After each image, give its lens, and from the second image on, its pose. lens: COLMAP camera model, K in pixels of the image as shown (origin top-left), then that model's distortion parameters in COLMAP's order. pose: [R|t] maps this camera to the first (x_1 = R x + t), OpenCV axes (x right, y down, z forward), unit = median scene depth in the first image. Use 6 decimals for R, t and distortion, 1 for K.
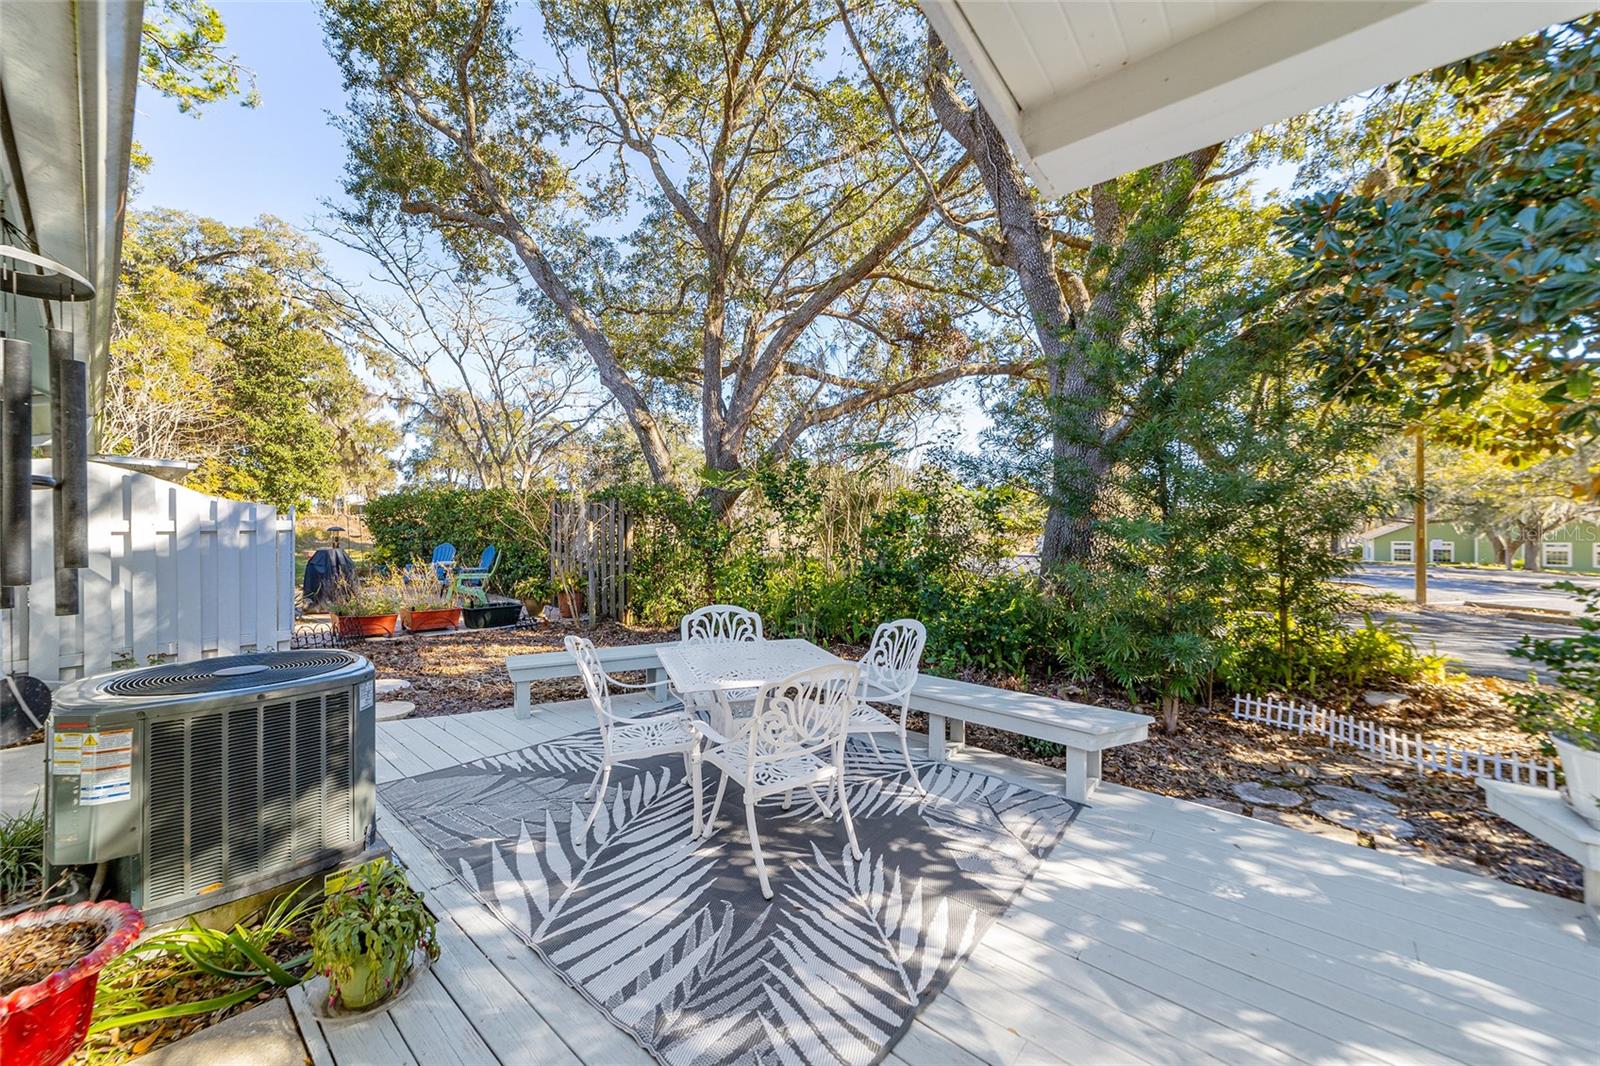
lens RADIAL K [[618.4, 0, 794.6], [0, 618.4, 527.7], [0, 0, 1]] dist [-0.012809, 0.005989]
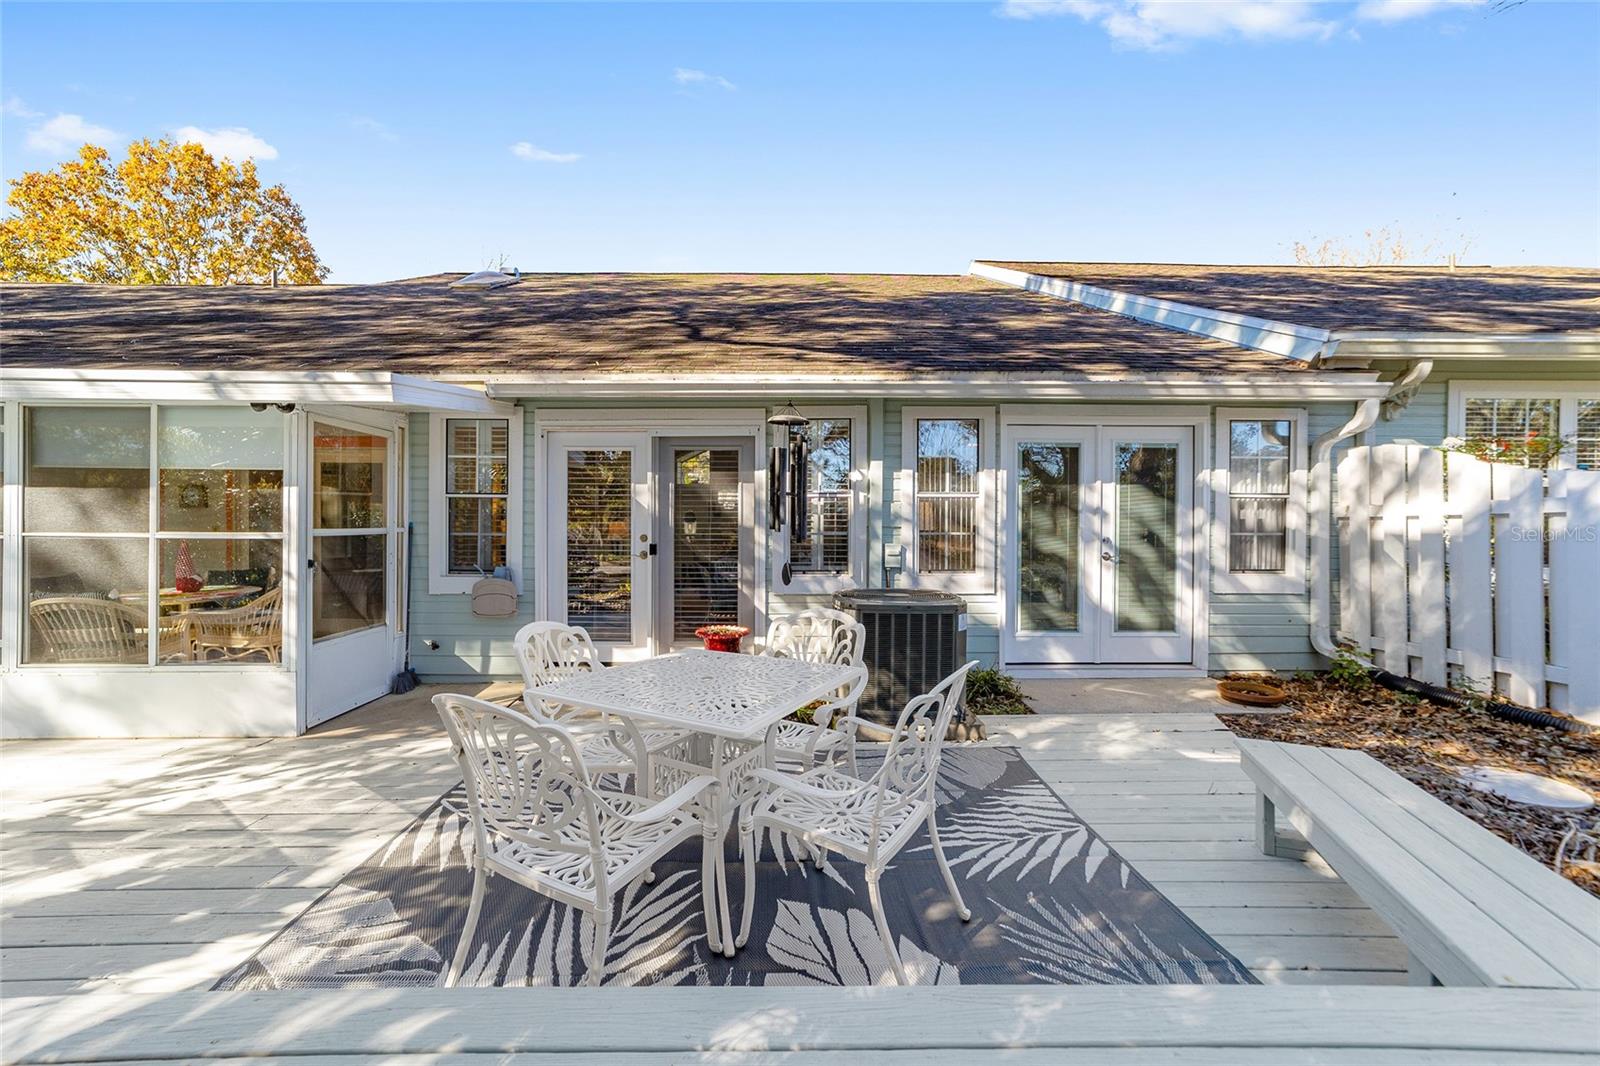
lens RADIAL K [[618.4, 0, 789.5], [0, 618.4, 530.0], [0, 0, 1]] dist [-0.012809, 0.005989]
pose [[-0.743037, 0.008910, -0.669191, 0.455626], [-0.000601, 0.999902, 0.013982, 0.034080], [0.669250, 0.010791, -0.742959, 2.145804]]
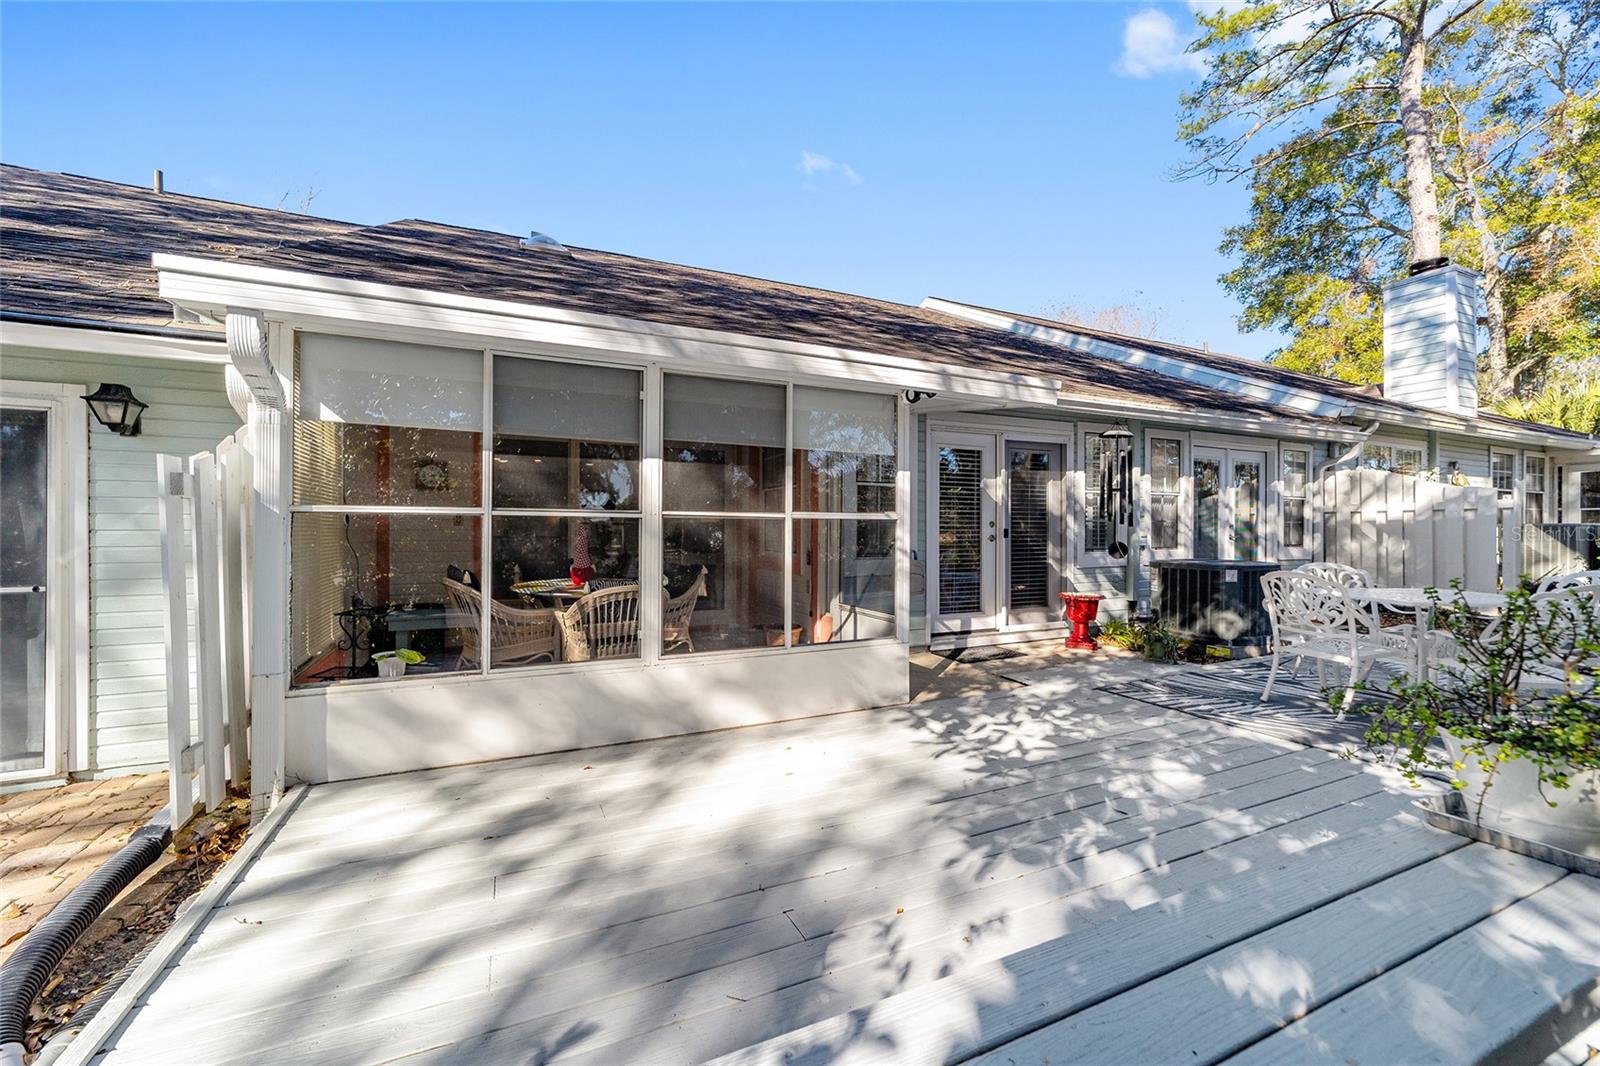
lens RADIAL K [[618.4, 0, 796.2], [0, 618.4, 526.4], [0, 0, 1]] dist [-0.012809, 0.005989]
pose [[-0.412836, 0.003983, -0.910797, 2.103324], [-0.001833, 0.999985, 0.005203, 0.091820], [0.910804, 0.003817, -0.412822, 0.481613]]
